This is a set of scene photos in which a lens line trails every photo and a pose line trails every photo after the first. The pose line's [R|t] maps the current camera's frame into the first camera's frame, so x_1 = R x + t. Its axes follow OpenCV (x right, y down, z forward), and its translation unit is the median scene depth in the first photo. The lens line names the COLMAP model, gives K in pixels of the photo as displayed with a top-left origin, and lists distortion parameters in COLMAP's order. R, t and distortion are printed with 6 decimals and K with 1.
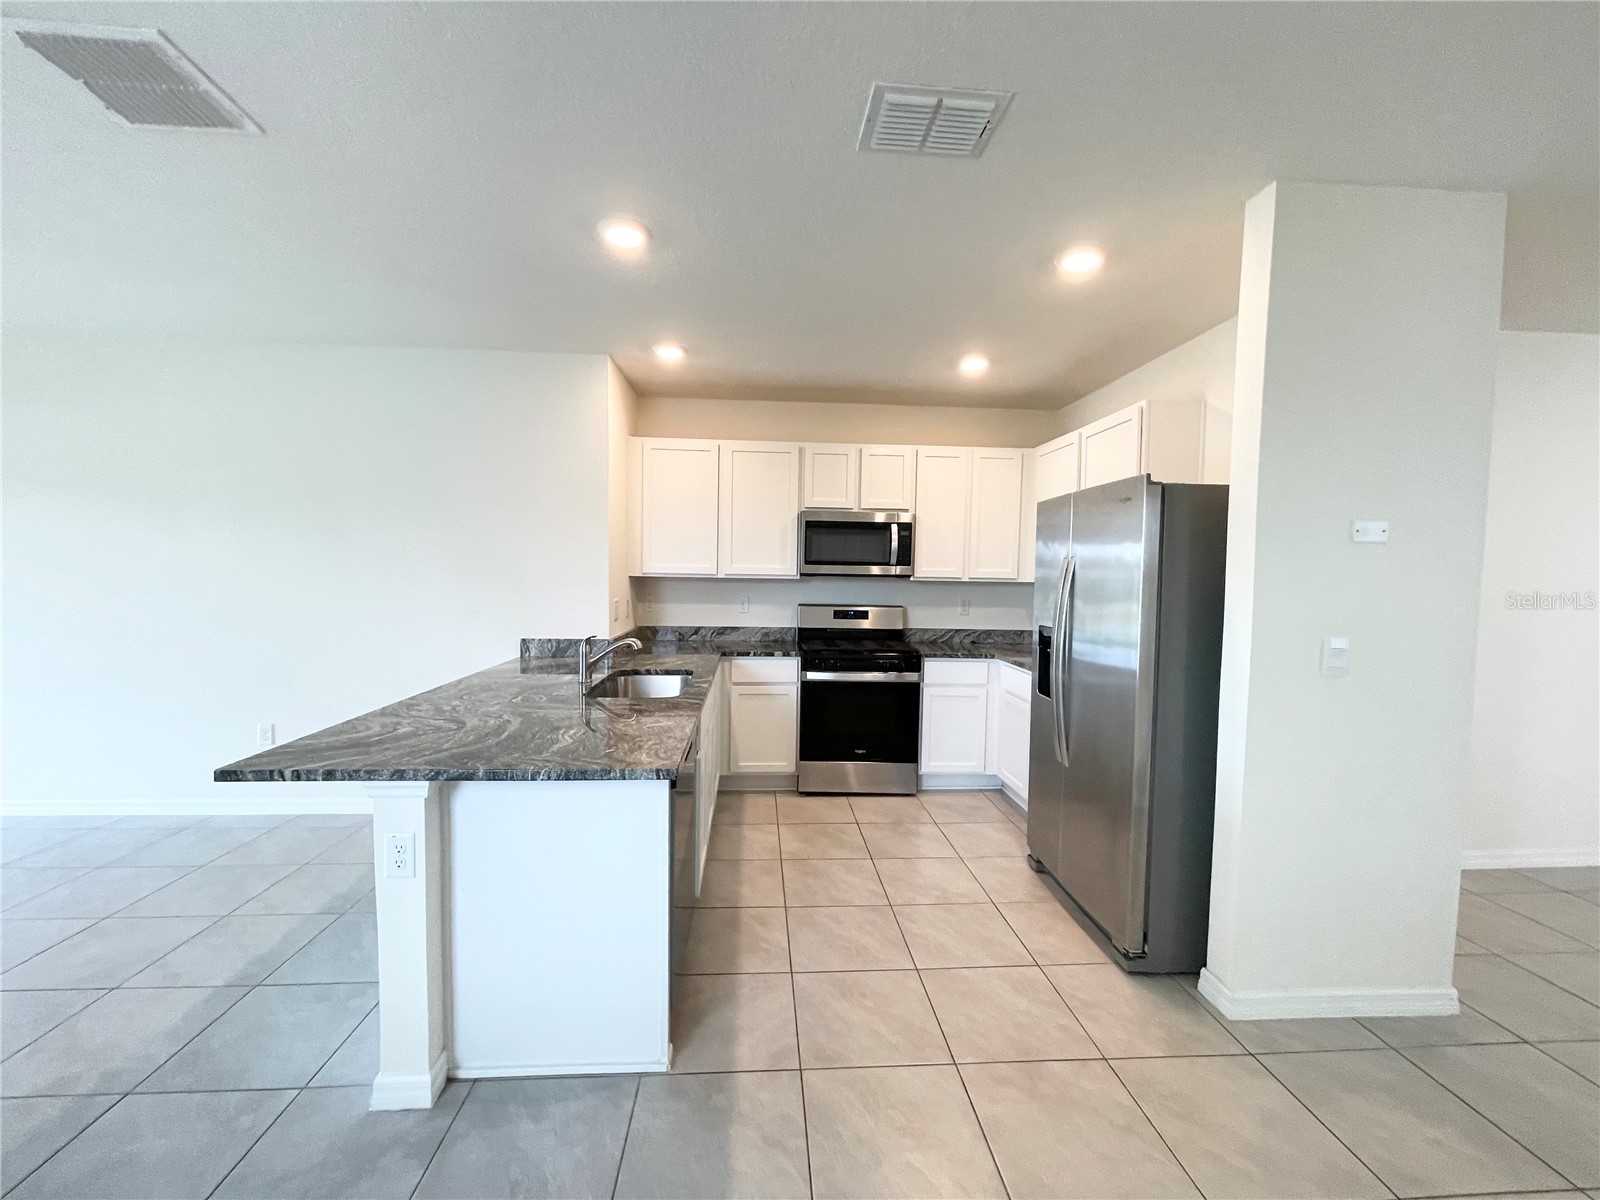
lens RADIAL K [[646.6, 0, 796.1], [0, 646.6, 602.1], [0, 0, 1]] dist [0.000616, 0.000117]
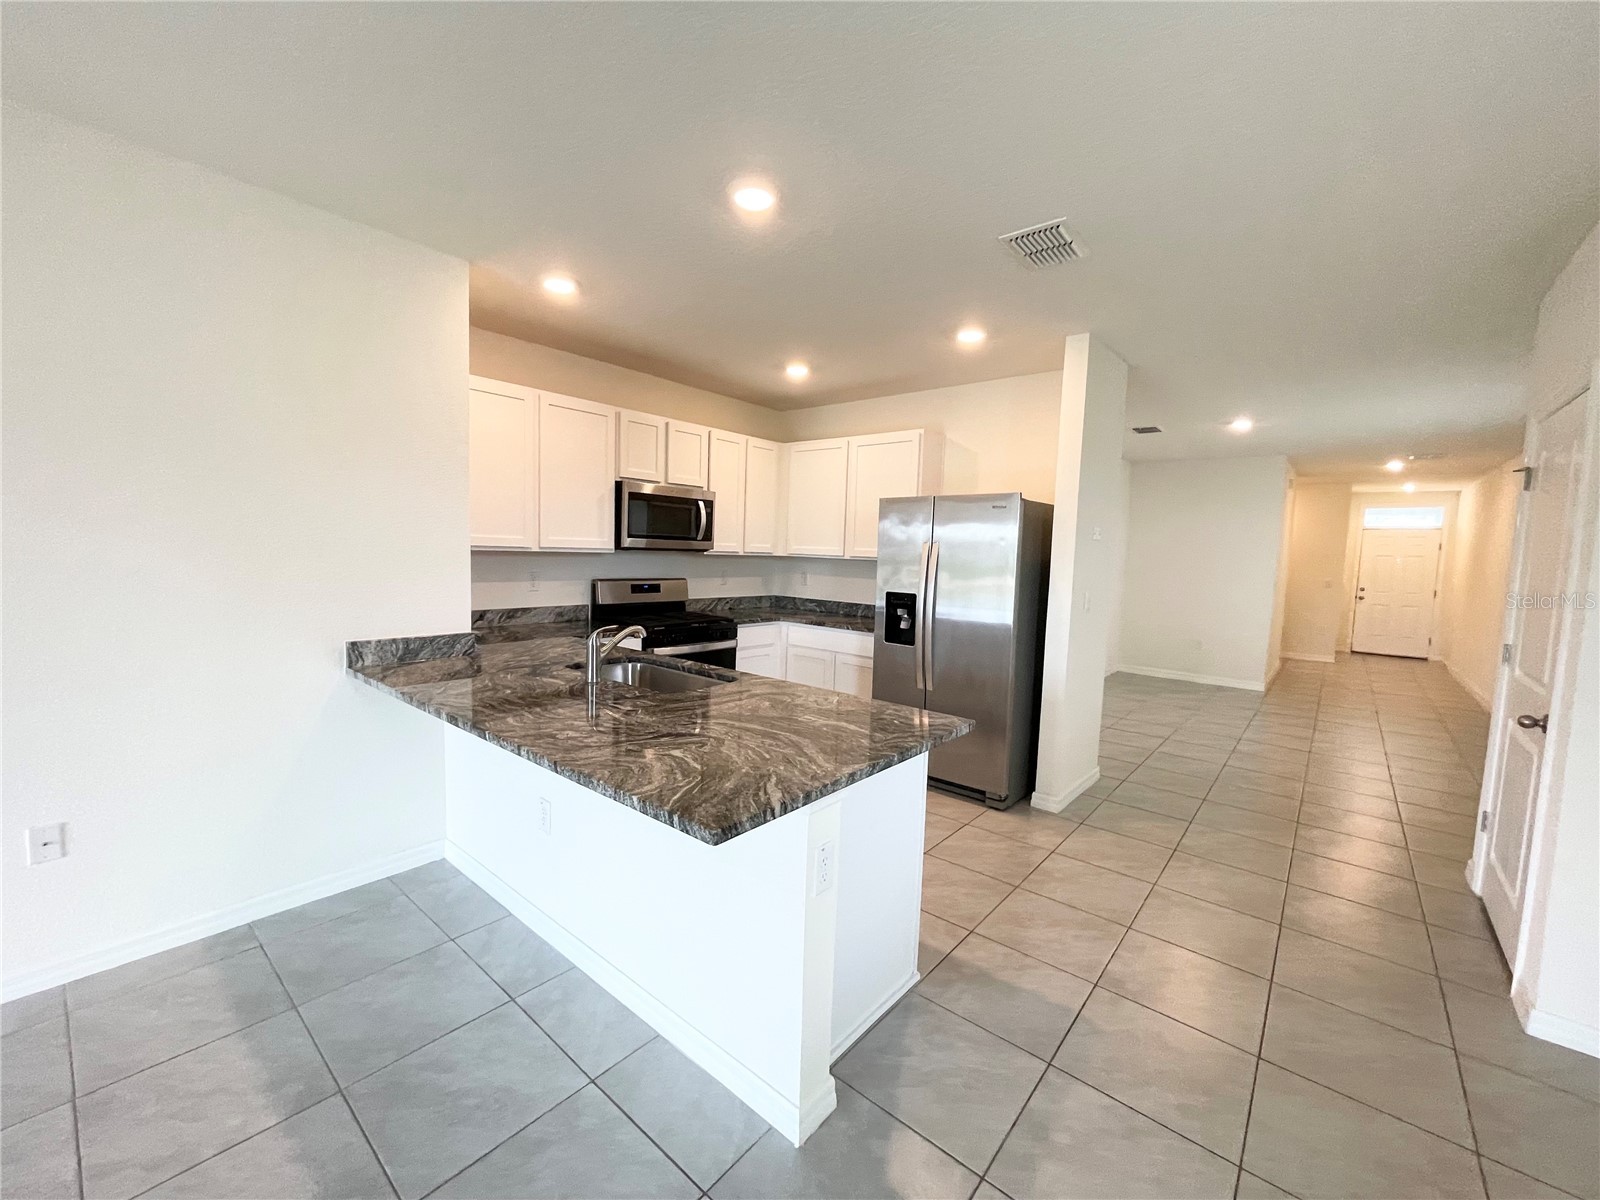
lens RADIAL K [[646.6, 0, 796.1], [0, 646.6, 602.1], [0, 0, 1]] dist [0.000616, 0.000117]
pose [[0.694327, -0.054211, 0.717615, -0.584525], [0.013636, 0.997971, 0.062196, -0.022763], [-0.719531, -0.033399, 0.693657, 0.178542]]
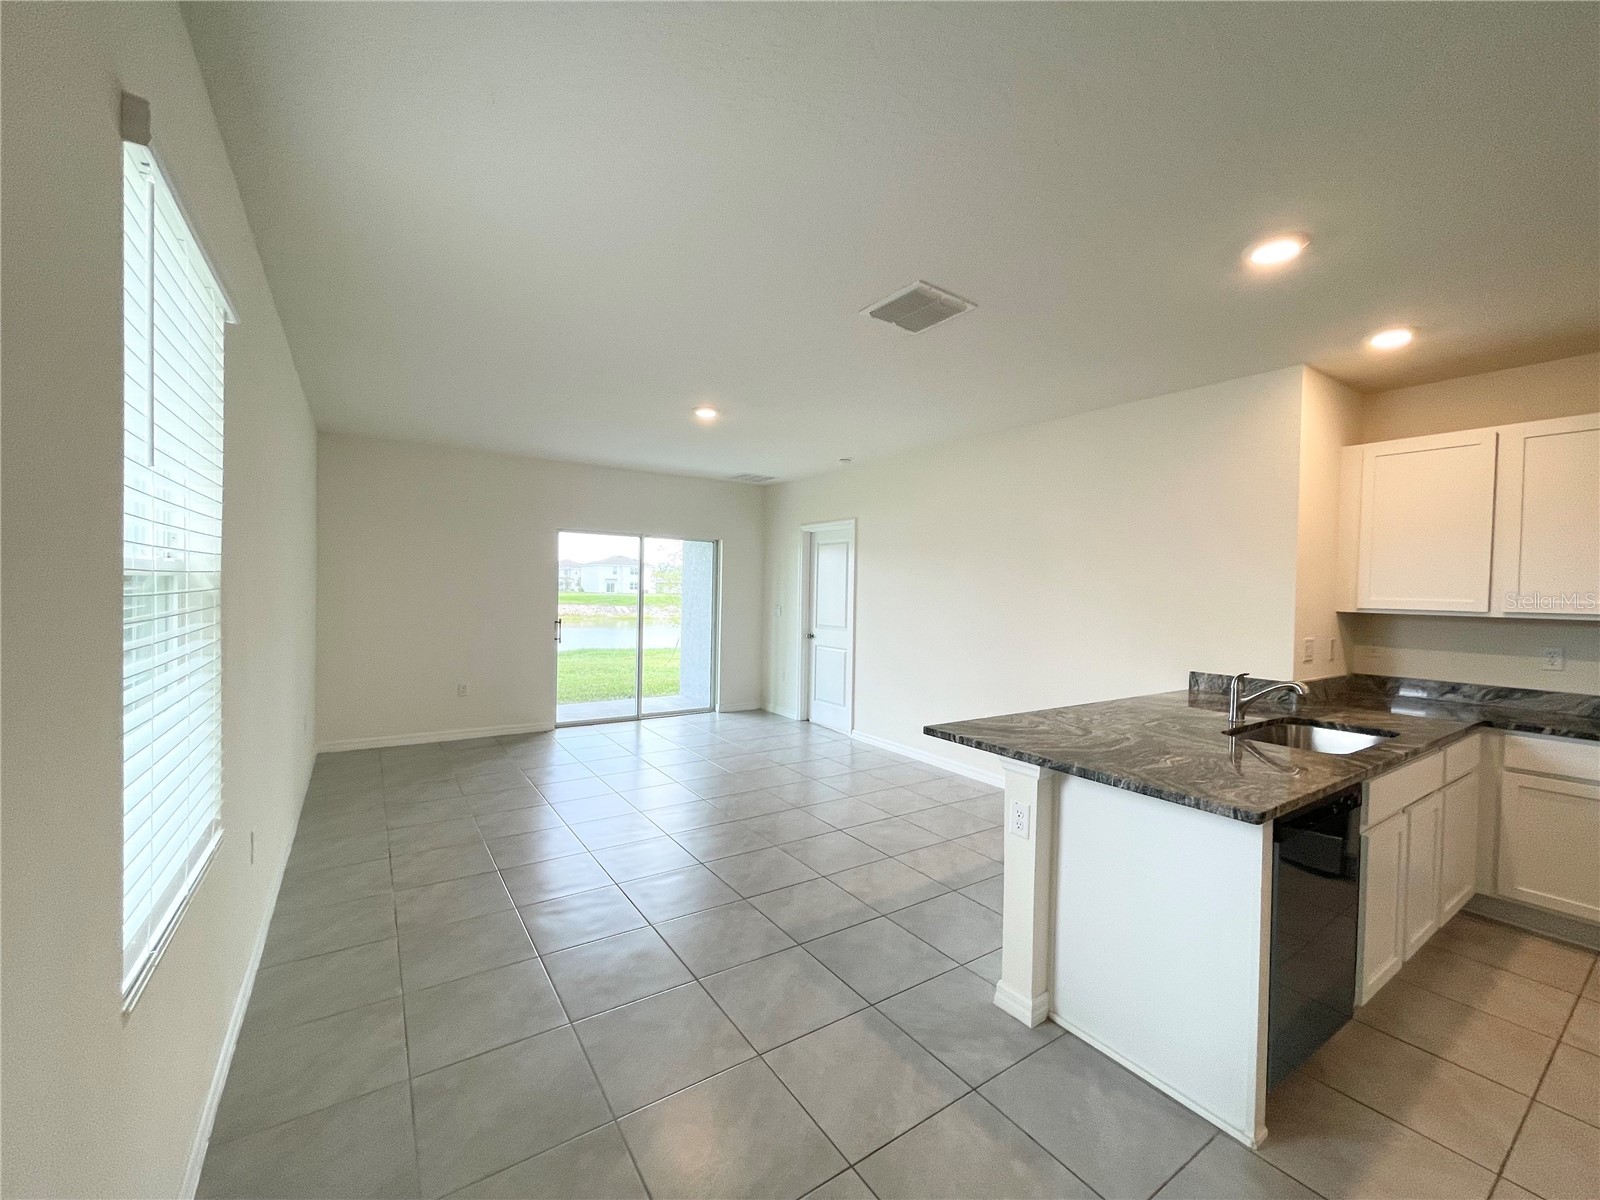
lens RADIAL K [[645.6, 0, 797.4], [0, 645.6, 602.6], [0, 0, 1]] dist [-0.001209, 0.000062]
pose [[0.504540, 0.012809, -0.863293, 0.127937], [-0.055808, 0.998283, -0.017805, 0.001960], [0.861583, 0.057162, 0.504388, -0.031660]]
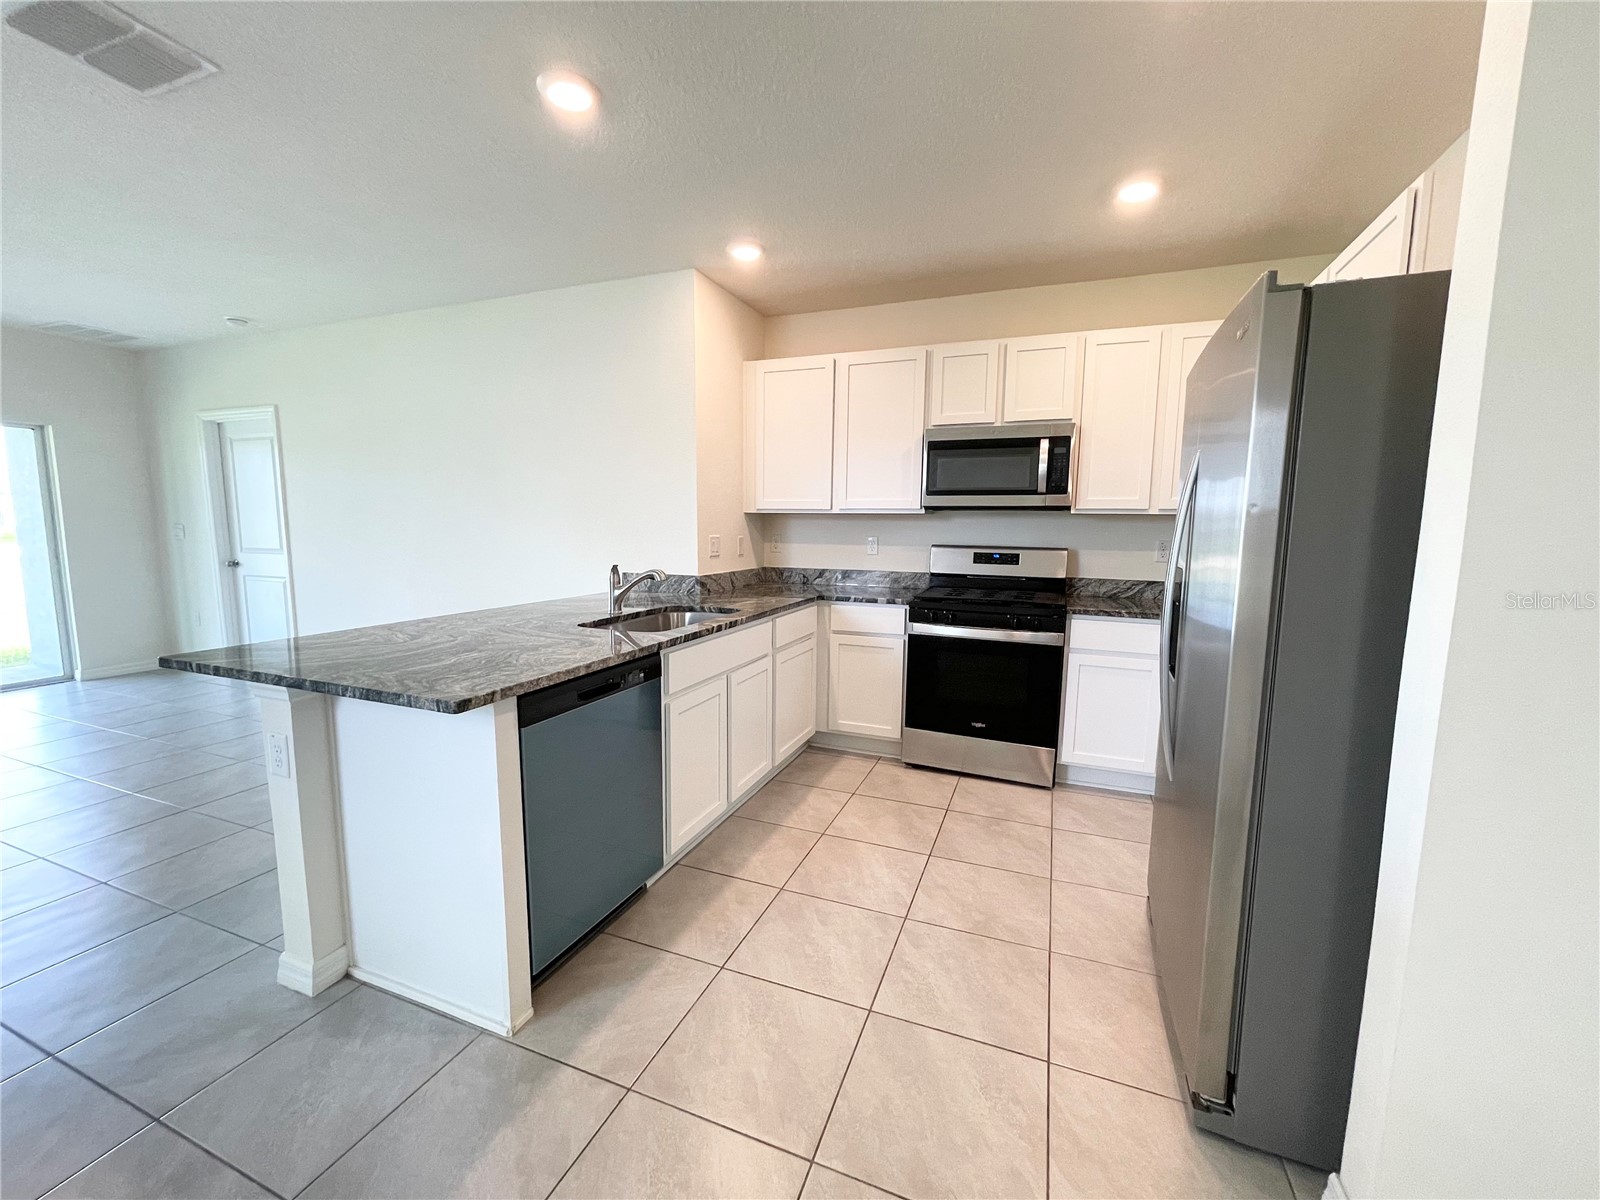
lens RADIAL K [[647.9, 0, 797.7], [0, 647.9, 602.2], [0, 0, 1]] dist [0.000202, 0.000434]
pose [[0.903820, 0.045270, -0.425511, 0.259084], [-0.017484, 0.997465, 0.068984, 0.027983], [0.427555, -0.054910, 0.902320, 0.197172]]
